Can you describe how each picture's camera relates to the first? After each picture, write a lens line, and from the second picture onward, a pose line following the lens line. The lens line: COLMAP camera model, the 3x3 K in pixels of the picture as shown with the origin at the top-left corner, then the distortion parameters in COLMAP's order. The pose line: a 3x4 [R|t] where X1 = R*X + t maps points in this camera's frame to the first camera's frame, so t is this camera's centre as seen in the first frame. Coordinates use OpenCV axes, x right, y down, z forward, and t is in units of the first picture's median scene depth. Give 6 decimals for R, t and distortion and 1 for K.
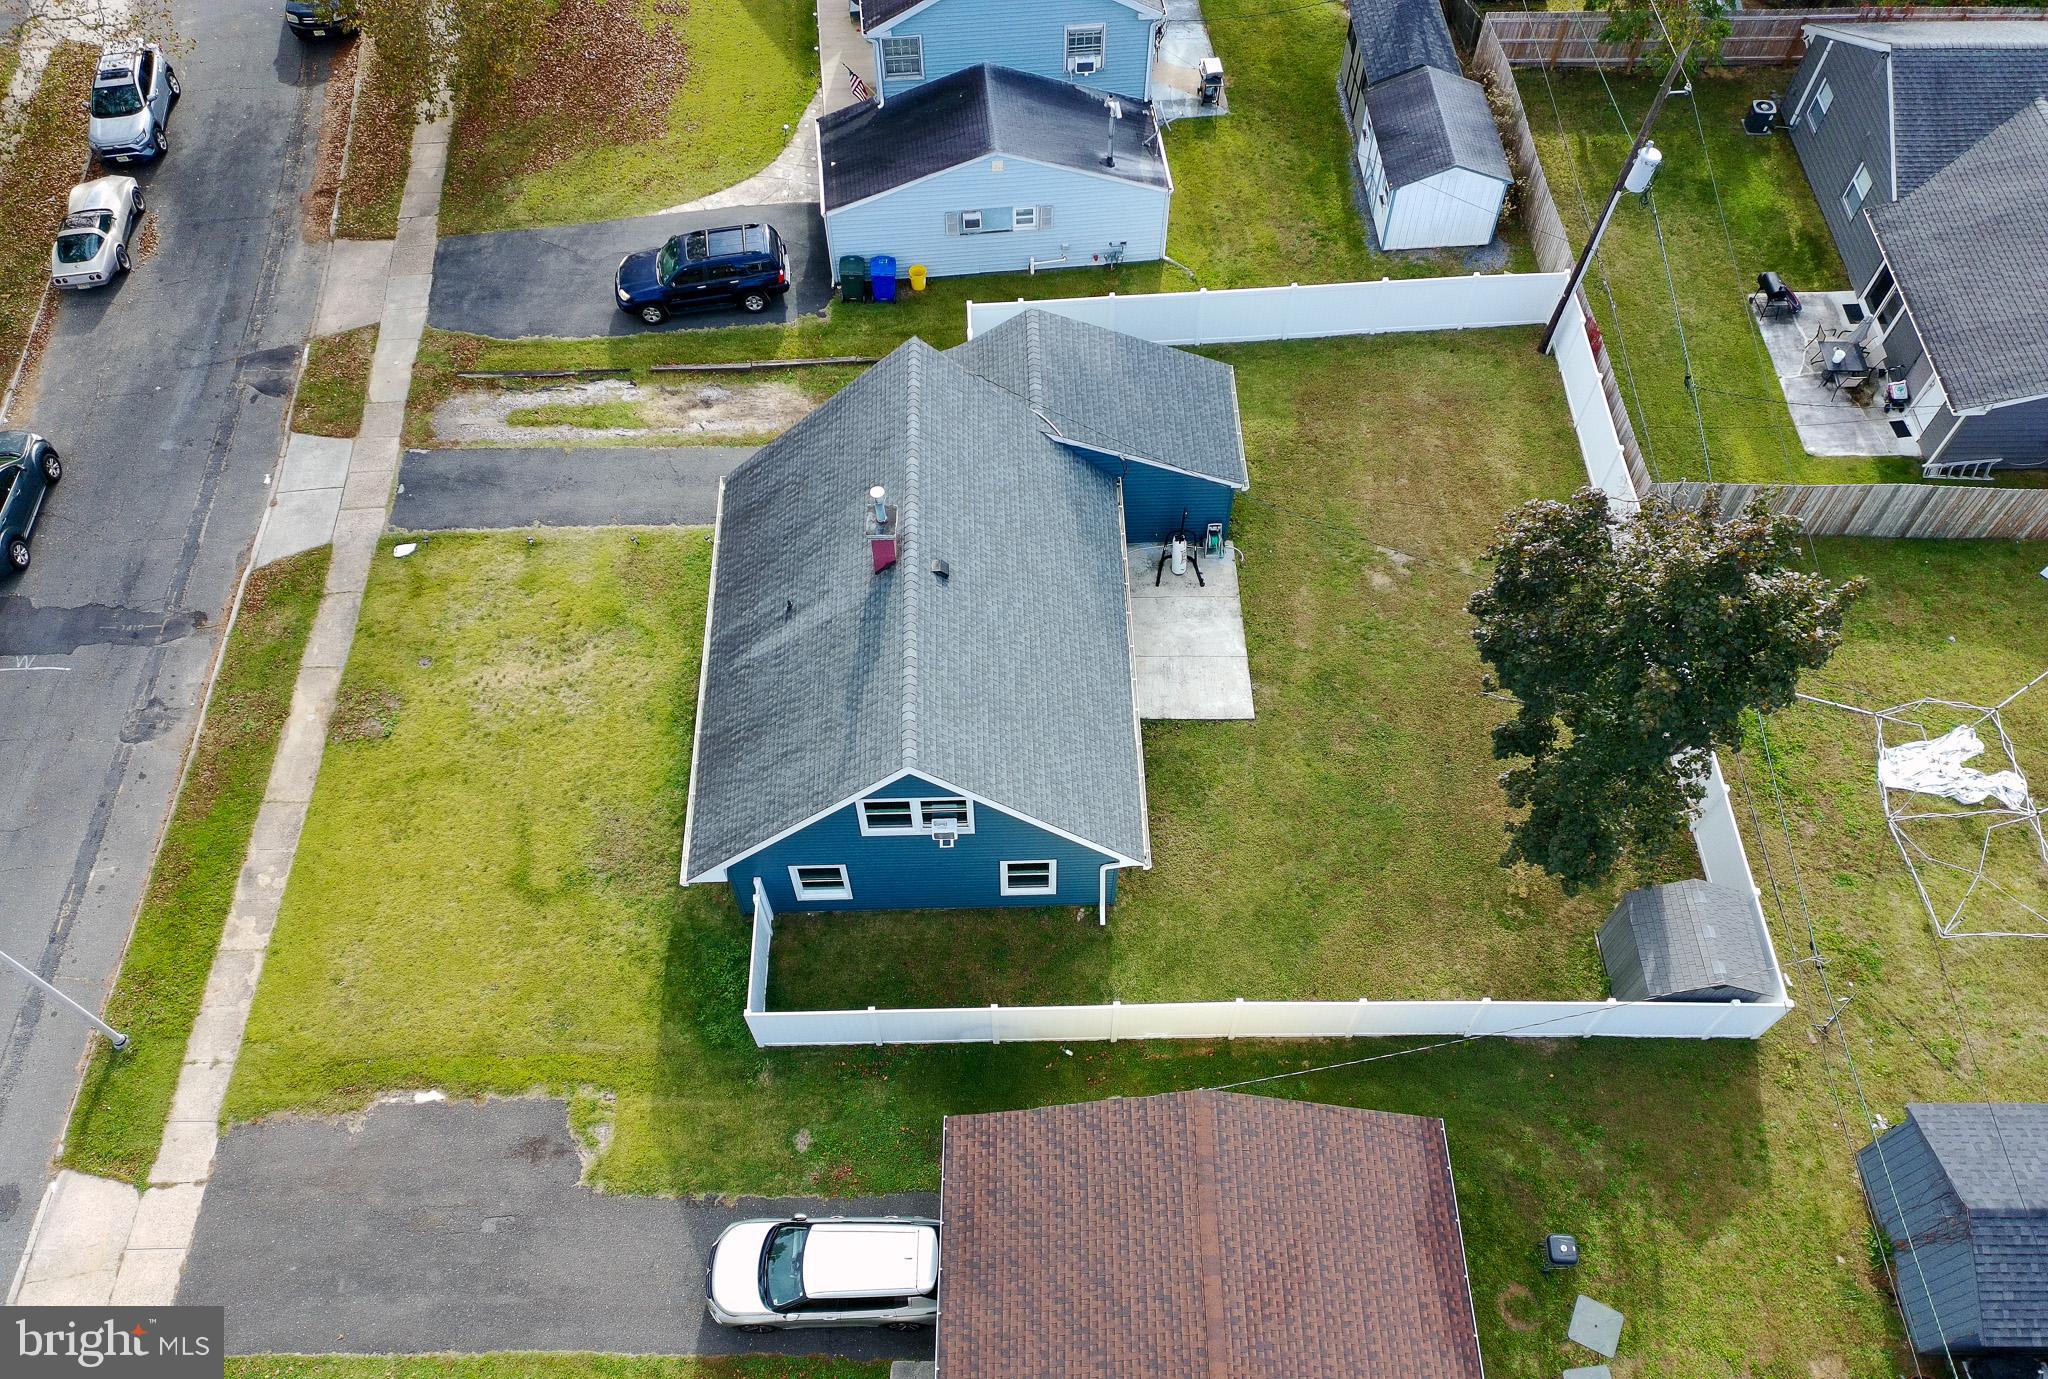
lens RADIAL K [[1516.7, 0, 1036.6], [0, 1516.7, 766.1], [0, 0, 1]] dist [0.064497, -0.056659]
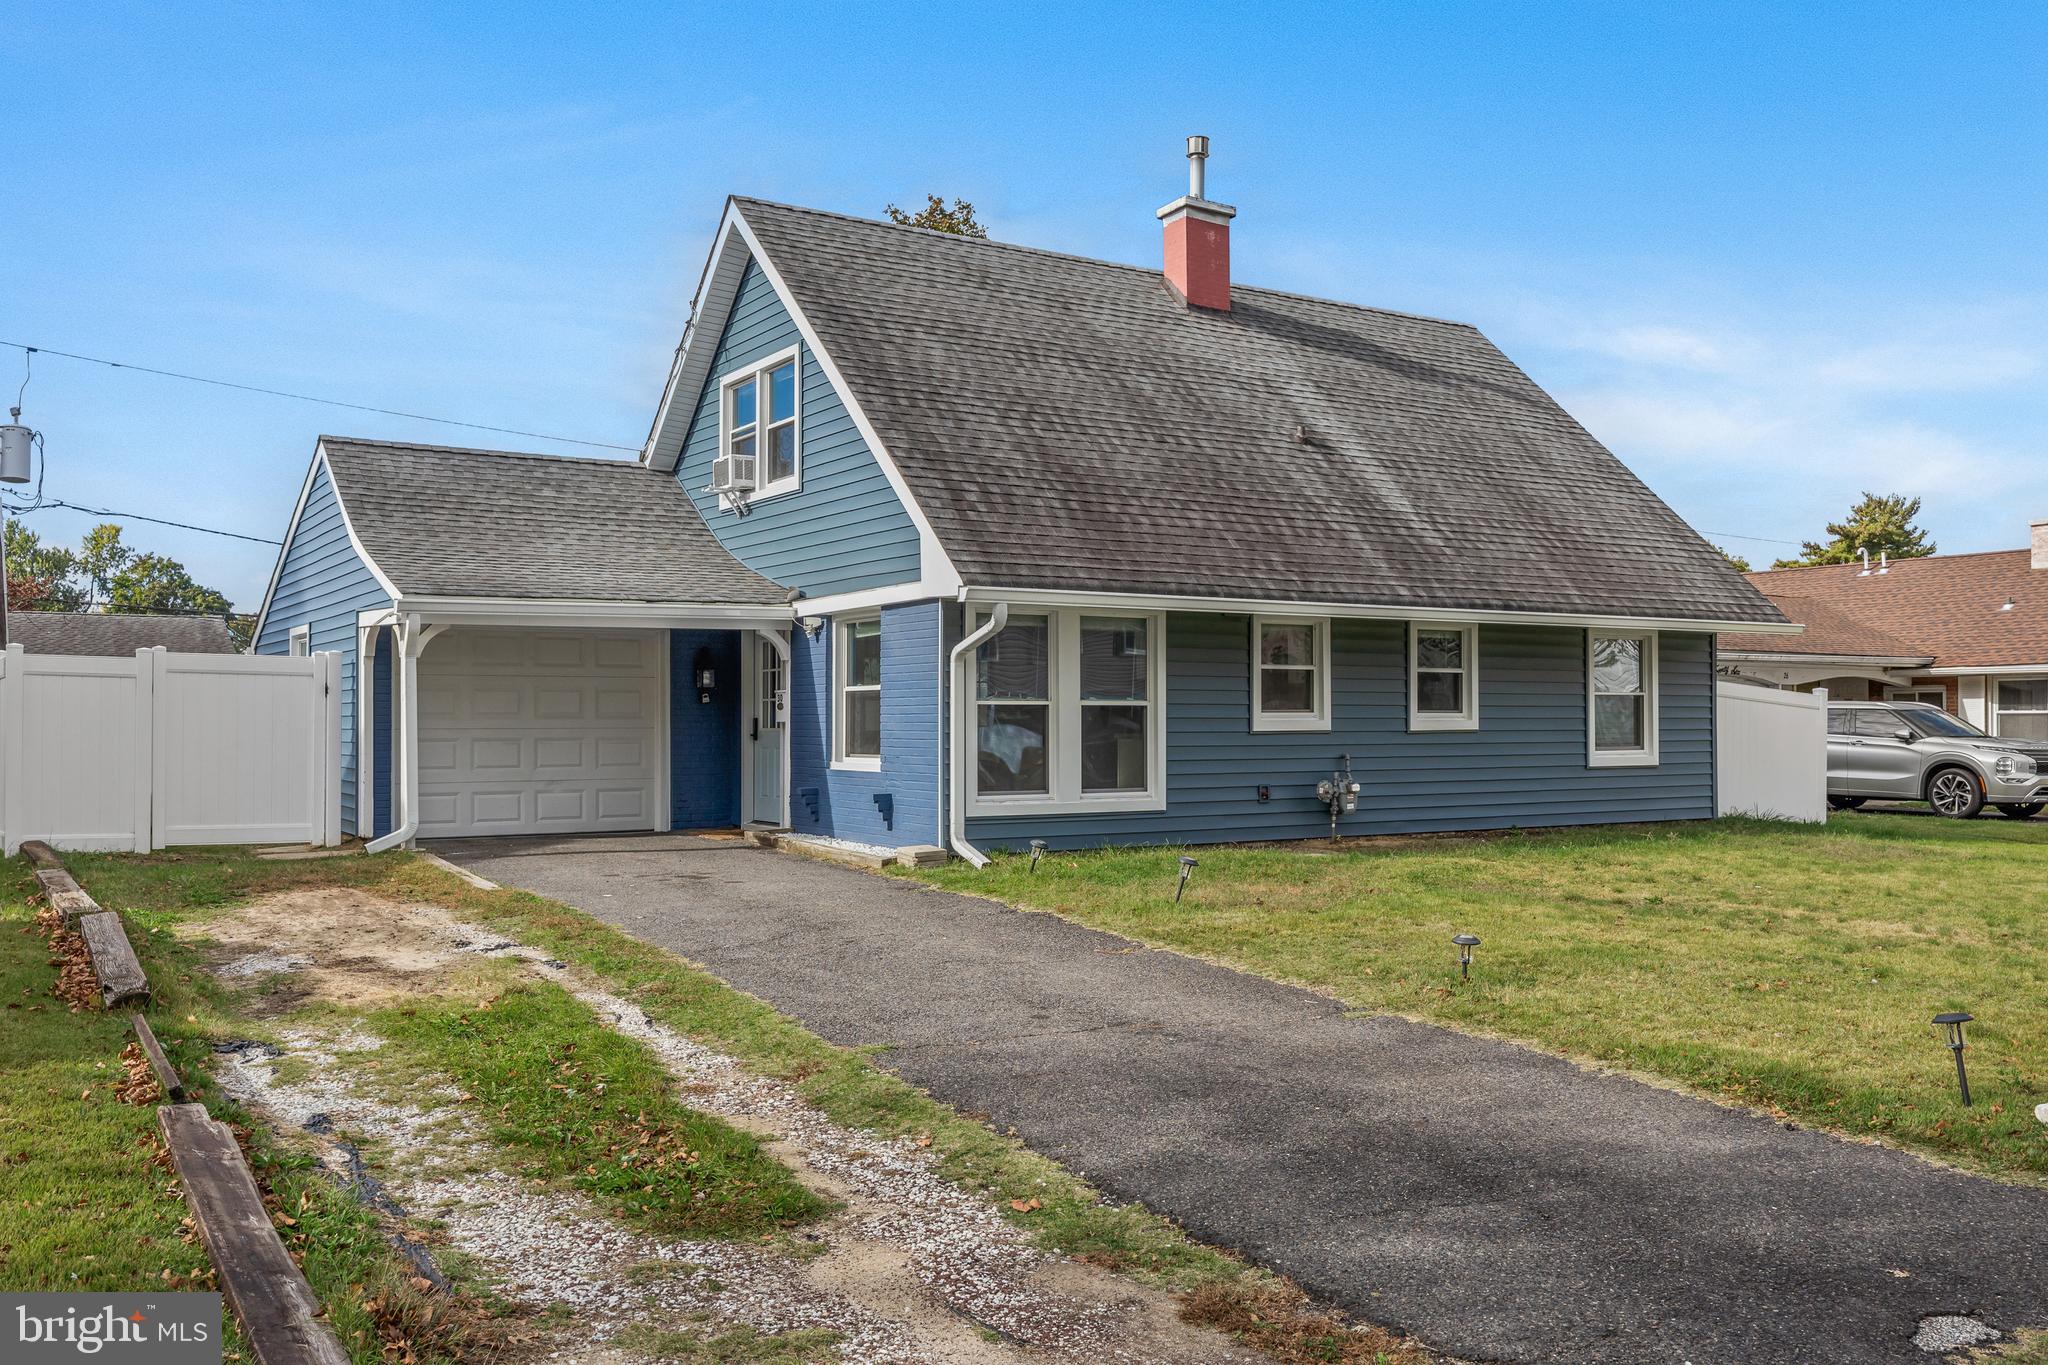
lens RADIAL K [[1693.6, 0, 1022.8], [0, 1693.6, 715.3], [0, 0, 1]] dist [-0.004330, -0.005965]
pose [[-0.510184, 0.002716, 0.860061, -0.543371], [0.735602, 0.519533, 0.434714, -0.336579], [-0.445649, 0.854446, -0.267055, 1.160036]]
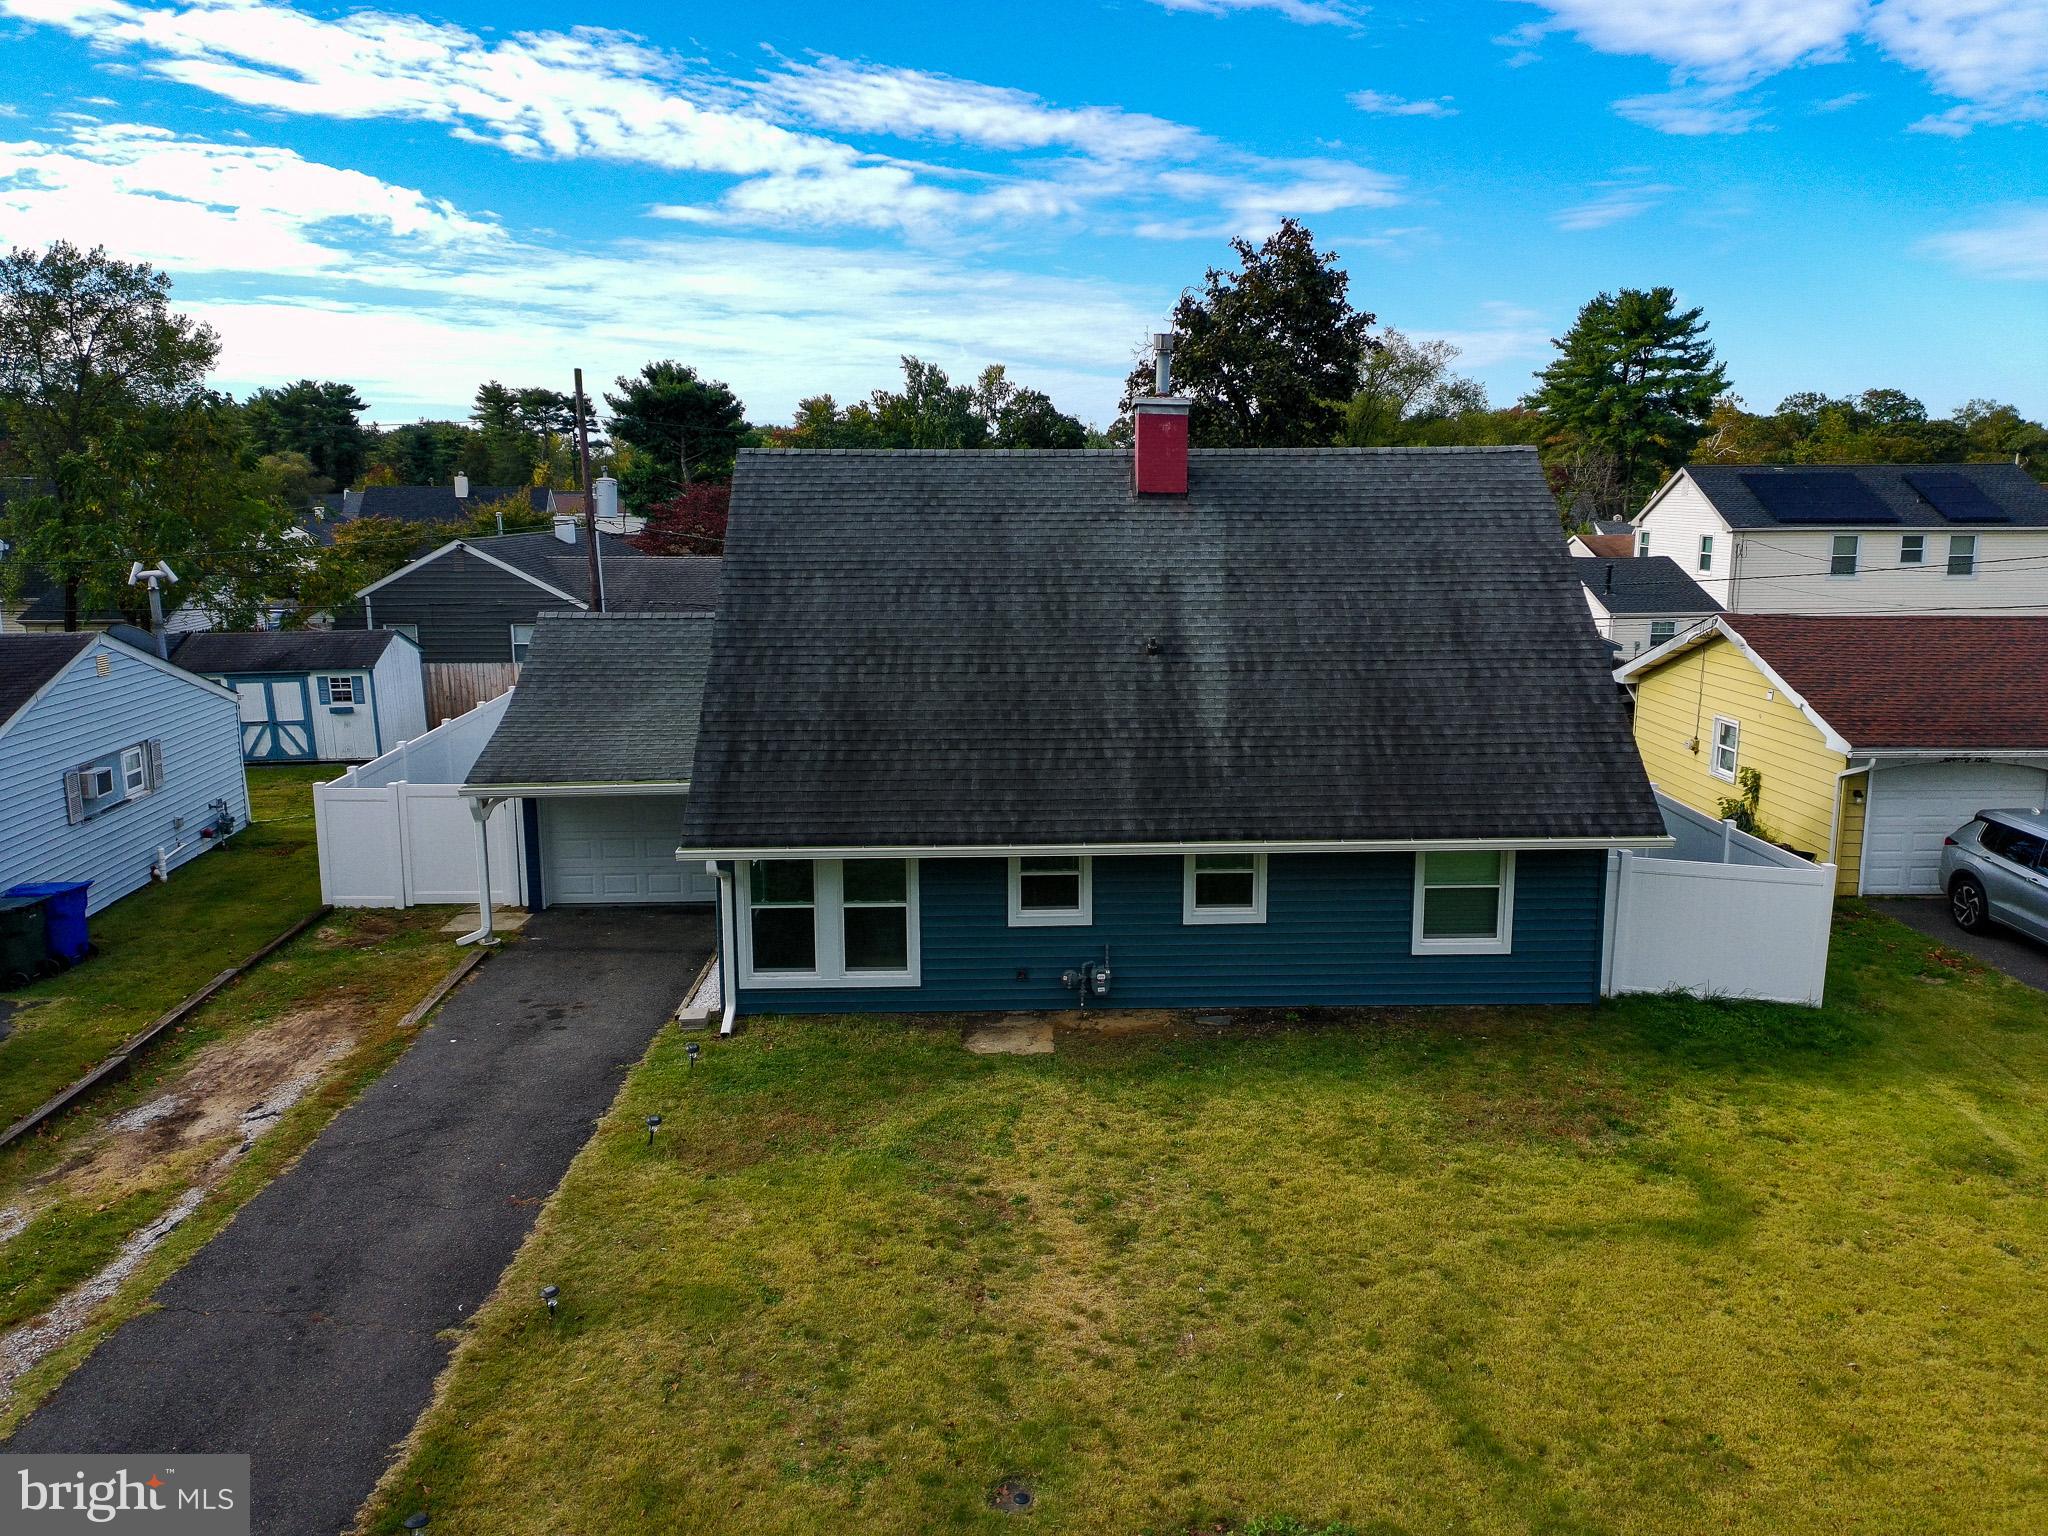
lens RADIAL K [[1515.1, 0, 1035.8], [0, 1515.1, 764.2], [0, 0, 1]] dist [0.065741, -0.062031]
pose [[-0.009331, -0.182564, 0.983150, -0.670585], [0.855223, 0.508031, 0.102454, -0.164555], [-0.518175, 0.841769, 0.151392, 0.890916]]
